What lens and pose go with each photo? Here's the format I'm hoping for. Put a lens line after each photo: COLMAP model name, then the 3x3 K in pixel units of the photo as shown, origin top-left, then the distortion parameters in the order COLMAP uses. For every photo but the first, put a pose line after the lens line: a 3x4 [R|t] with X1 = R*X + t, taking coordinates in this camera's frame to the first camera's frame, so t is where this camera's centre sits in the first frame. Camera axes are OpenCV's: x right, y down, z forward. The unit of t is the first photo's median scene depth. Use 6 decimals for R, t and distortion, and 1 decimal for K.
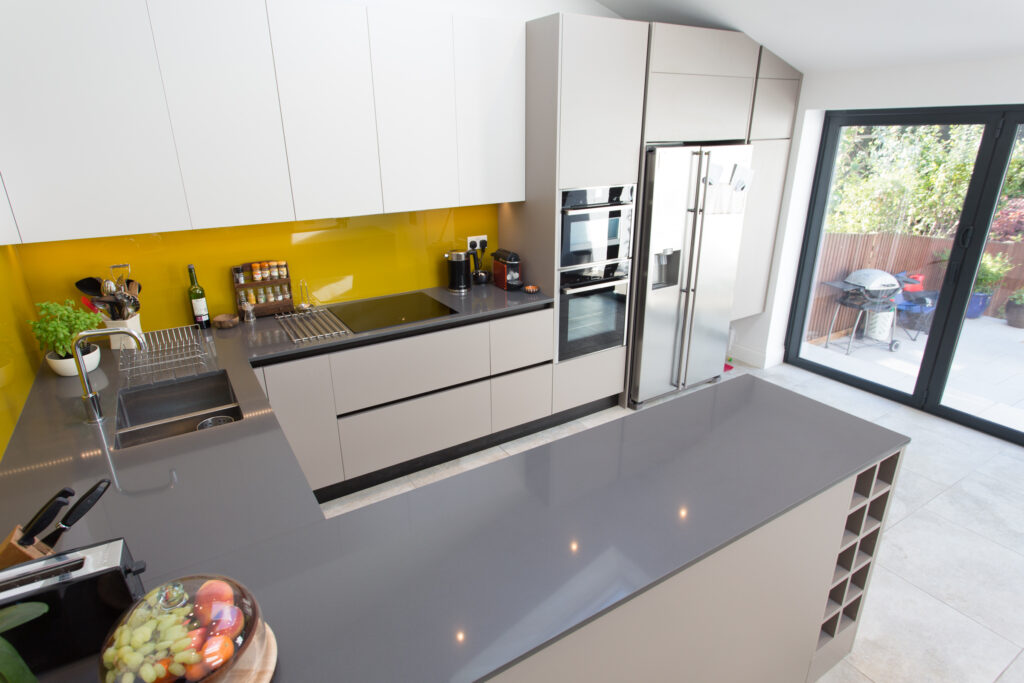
lens RADIAL K [[558.7, 0, 506.5], [0, 558.7, 339.2], [0, 0, 1]] dist [0.001239, 0.000513]
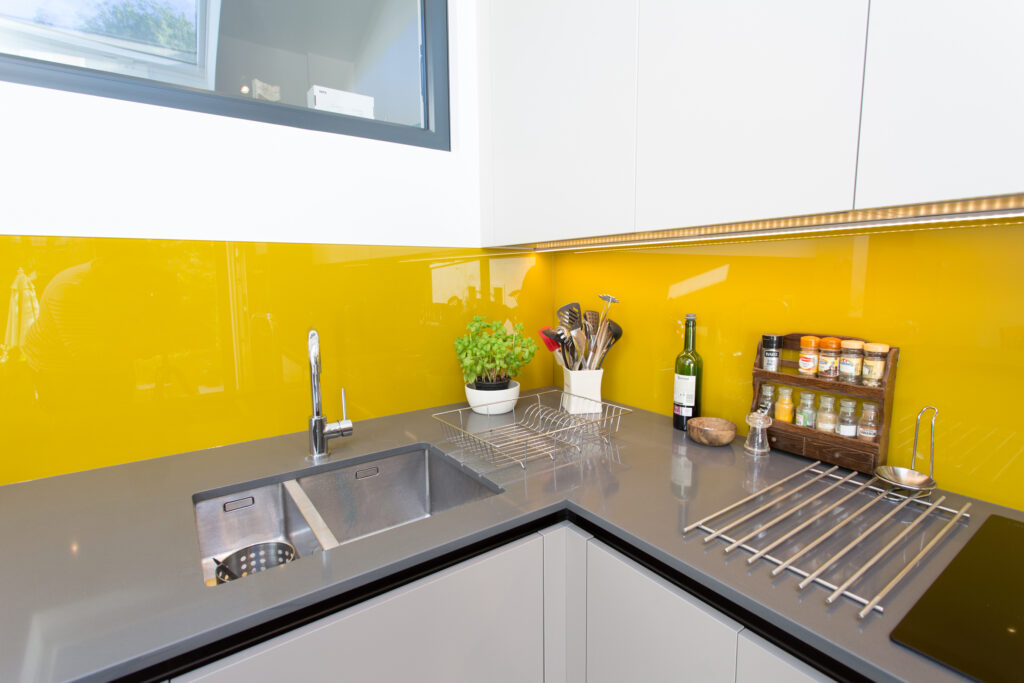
lens RADIAL K [[490.0, 0, 508.6], [0, 490.0, 341.4], [0, 0, 1]] dist [0.003946, 0.000234]
pose [[0.072646, 0.138319, -0.987720, -0.071140], [-0.342537, 0.933558, 0.105541, -0.076797], [0.936692, 0.330663, 0.115199, 0.621936]]
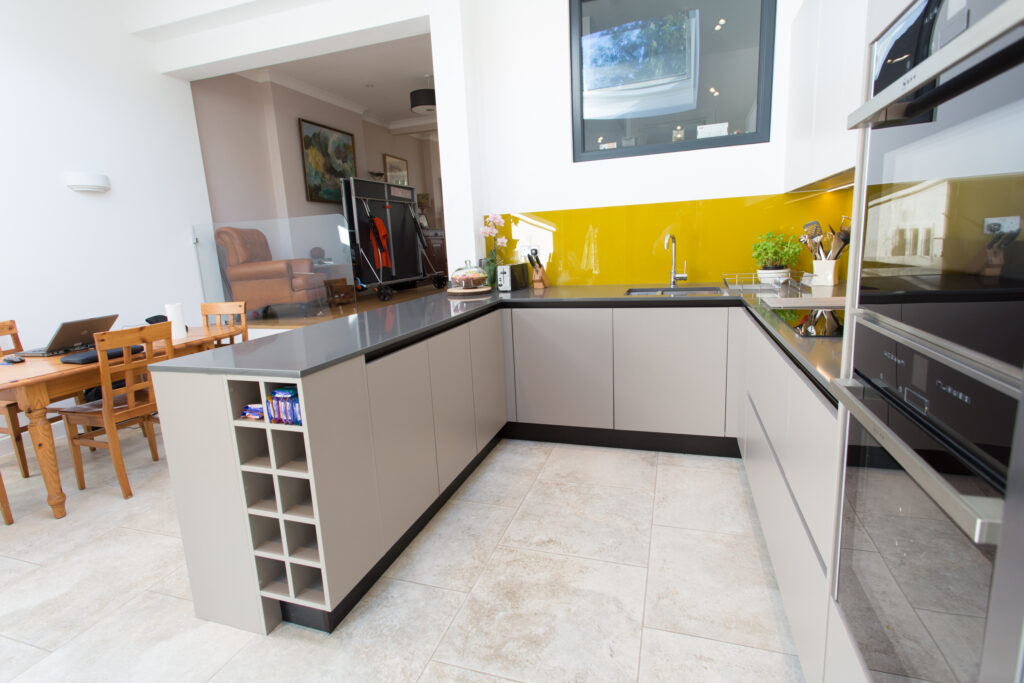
lens RADIAL K [[499.4, 0, 505.2], [0, 499.4, 337.5], [0, 0, 1]] dist [0.001007, 0.000789]
pose [[-0.769573, 0.167282, -0.616258, 0.401563], [-0.167167, 0.878642, 0.447262, -0.192703], [0.616289, 0.447219, -0.648215, 1.007046]]
